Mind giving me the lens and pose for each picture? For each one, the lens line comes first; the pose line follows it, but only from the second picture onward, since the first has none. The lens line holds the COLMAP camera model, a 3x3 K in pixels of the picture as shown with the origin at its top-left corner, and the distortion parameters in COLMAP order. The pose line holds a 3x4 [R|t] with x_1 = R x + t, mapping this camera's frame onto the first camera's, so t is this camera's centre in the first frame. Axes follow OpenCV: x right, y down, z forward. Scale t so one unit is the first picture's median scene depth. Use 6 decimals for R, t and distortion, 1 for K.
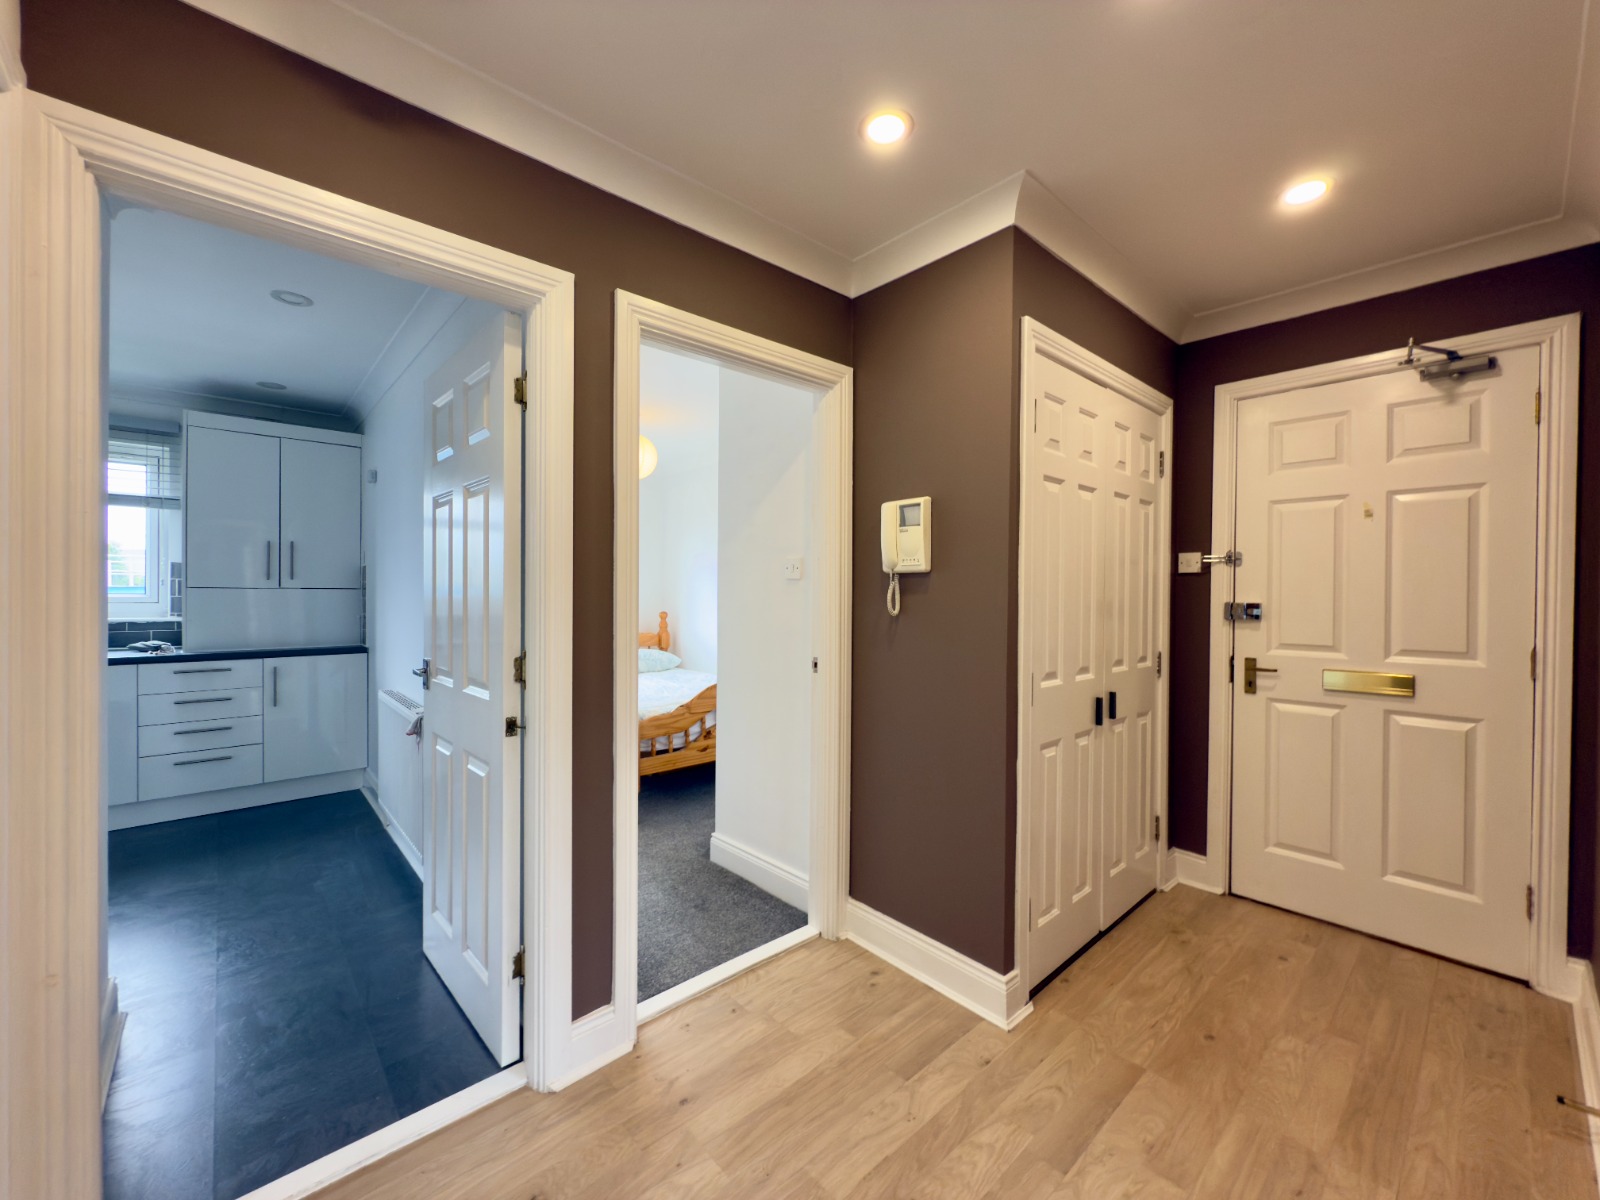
lens RADIAL K [[639.3, 0, 800.0], [0, 639.3, 600.0], [0, 0, 1]] dist [0.000108, 0.000229]
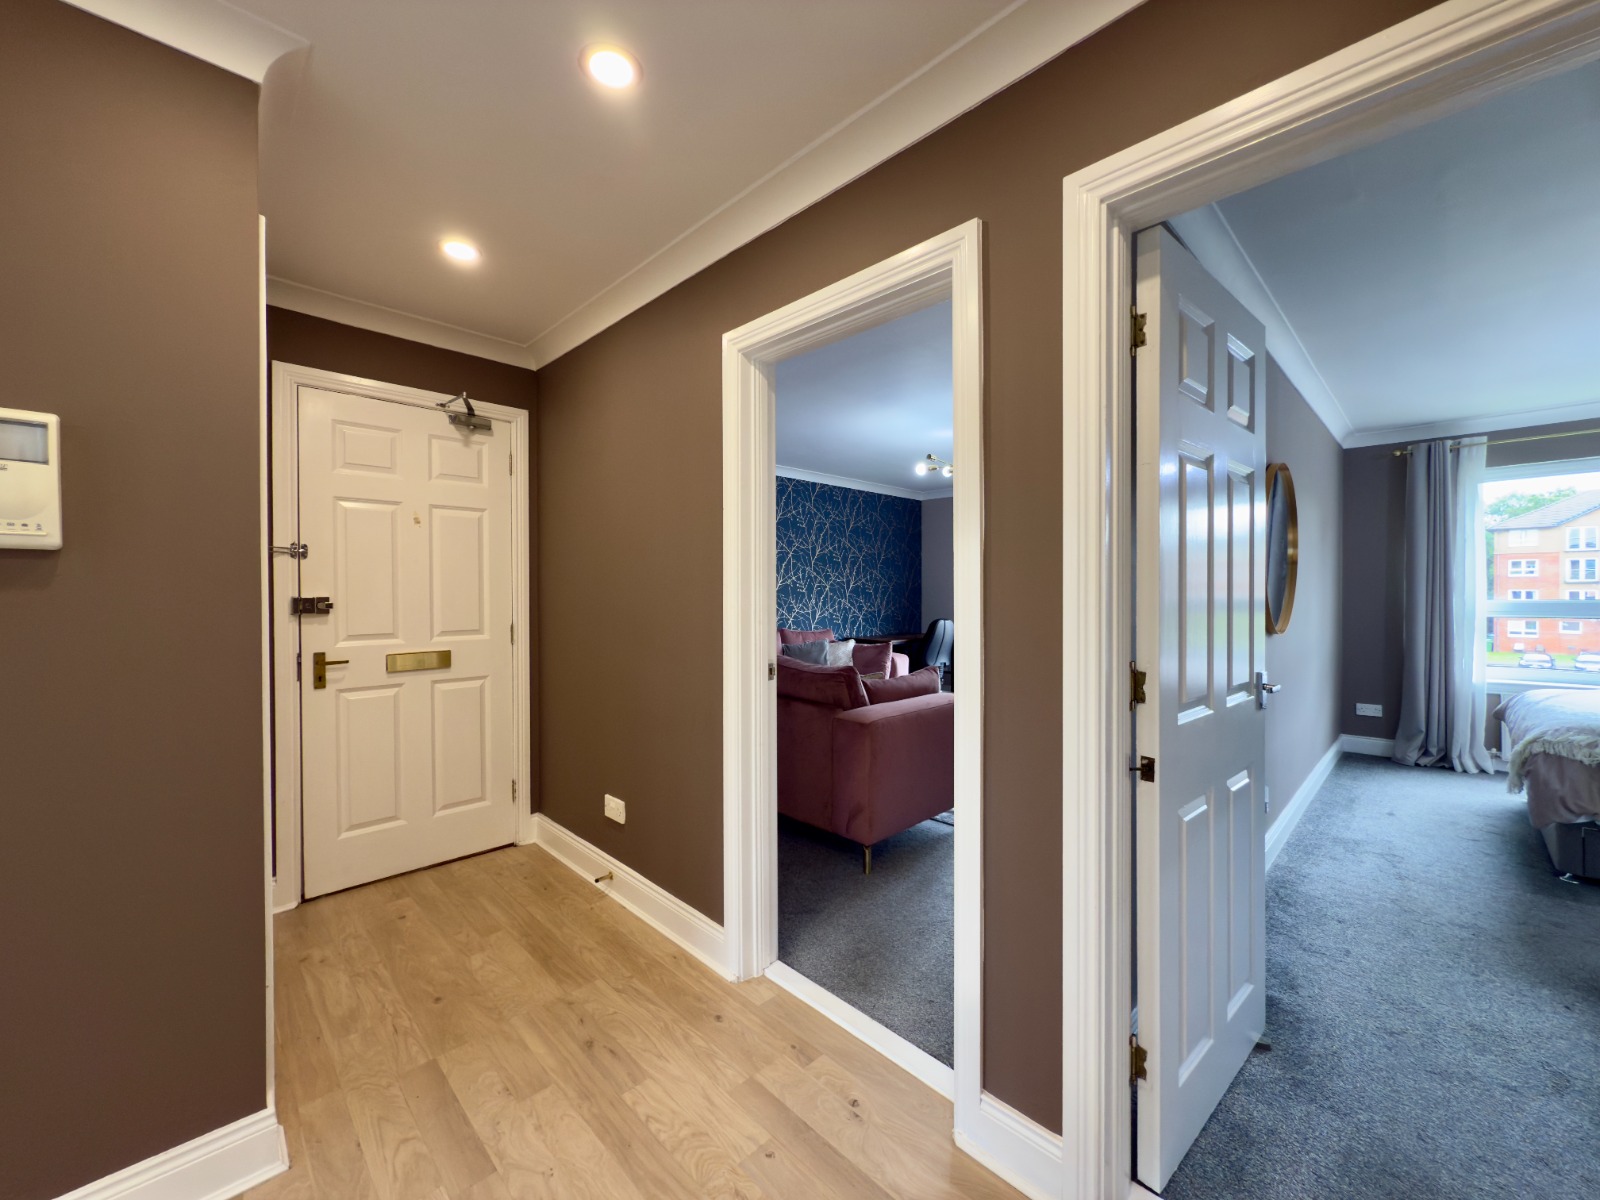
lens RADIAL K [[639.3, 0, 800.0], [0, 639.3, 600.0], [0, 0, 1]] dist [0.000108, 0.000229]
pose [[-0.039076, -0.021623, 0.999002, -0.370630], [0.012913, 0.999671, 0.022143, -0.003568], [-0.999153, 0.013766, -0.038784, 0.353848]]
